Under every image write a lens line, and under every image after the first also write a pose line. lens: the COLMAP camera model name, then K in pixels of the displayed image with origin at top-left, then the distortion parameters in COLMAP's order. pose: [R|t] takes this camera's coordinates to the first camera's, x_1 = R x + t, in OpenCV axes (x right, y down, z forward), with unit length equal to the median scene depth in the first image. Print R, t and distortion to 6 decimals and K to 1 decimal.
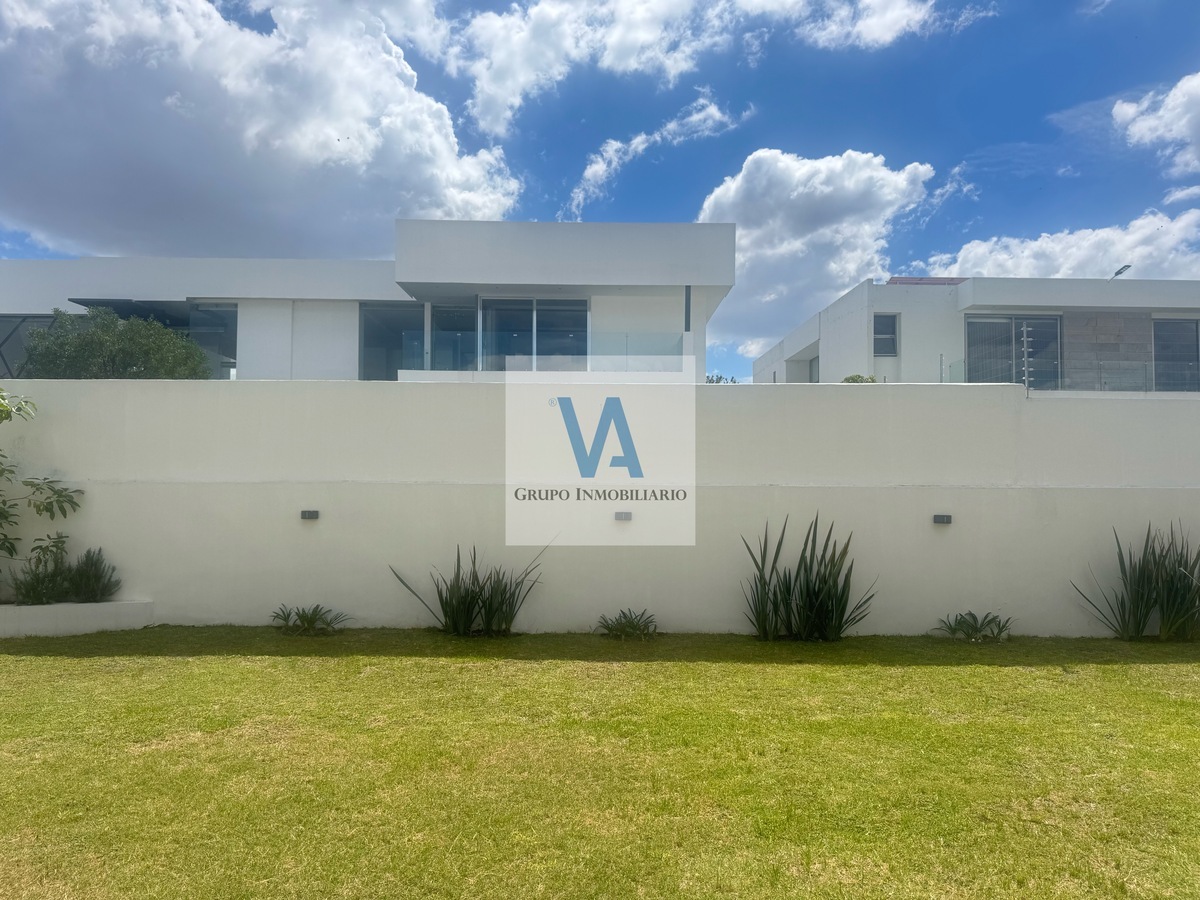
lens RADIAL K [[846.0, 0, 604.1], [0, 846.0, 448.4], [0, 0, 1]] dist [0.040372, -0.051300]
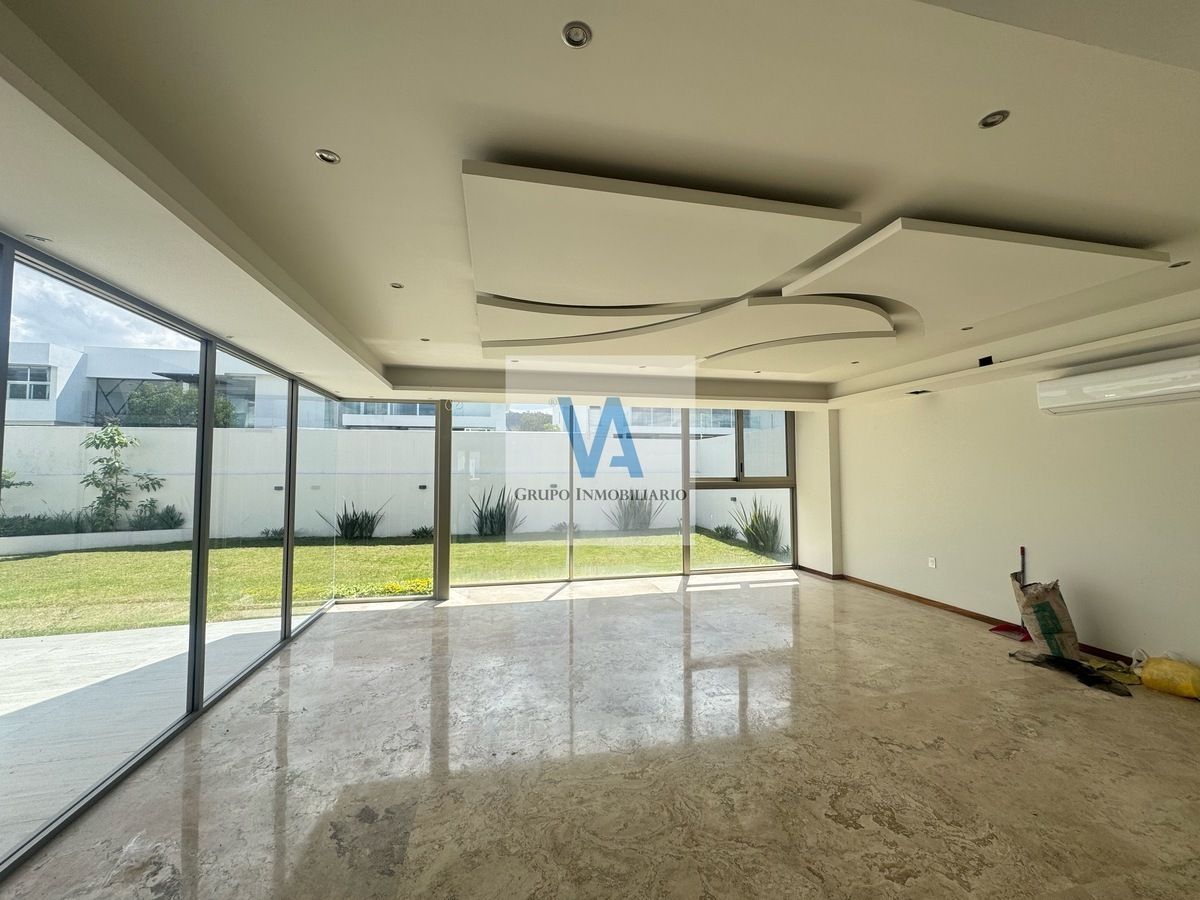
lens RADIAL K [[476.3, 0, 602.2], [0, 476.3, 446.1], [0, 0, 1]] dist [-0.005526, 0.000711]
pose [[0.978906, 0.004206, 0.204267, 0.248164], [-0.004248, 0.999991, -0.000234, -0.040148], [-0.204266, -0.000639, 0.978915, -0.437275]]
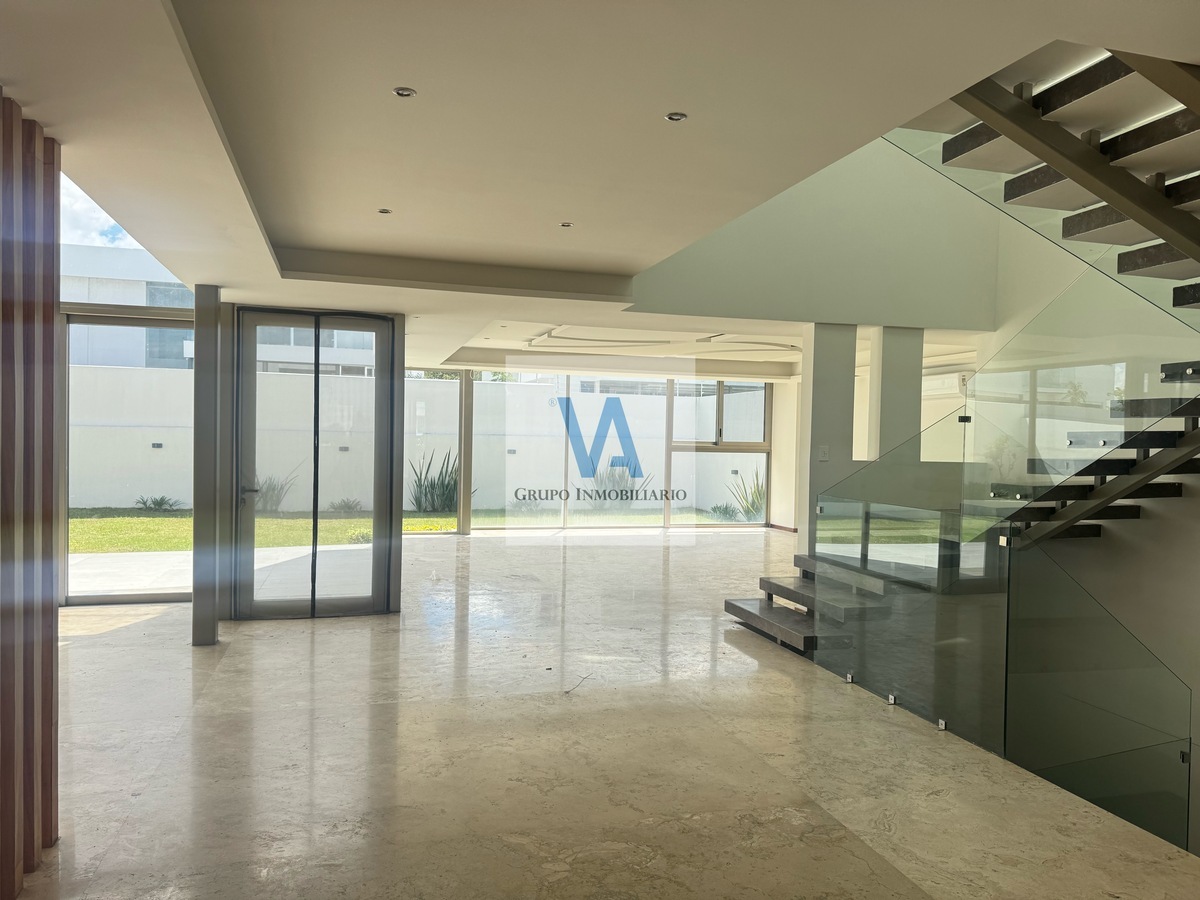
lens RADIAL K [[846.0, 0, 597.4], [0, 846.0, 448.3], [0, 0, 1]] dist [0.040372, -0.051300]
pose [[0.964290, 0.013758, 0.264491, 0.069728], [-0.032042, 0.997375, 0.064940, -0.063290], [-0.262903, -0.071095, 0.962199, -0.969612]]
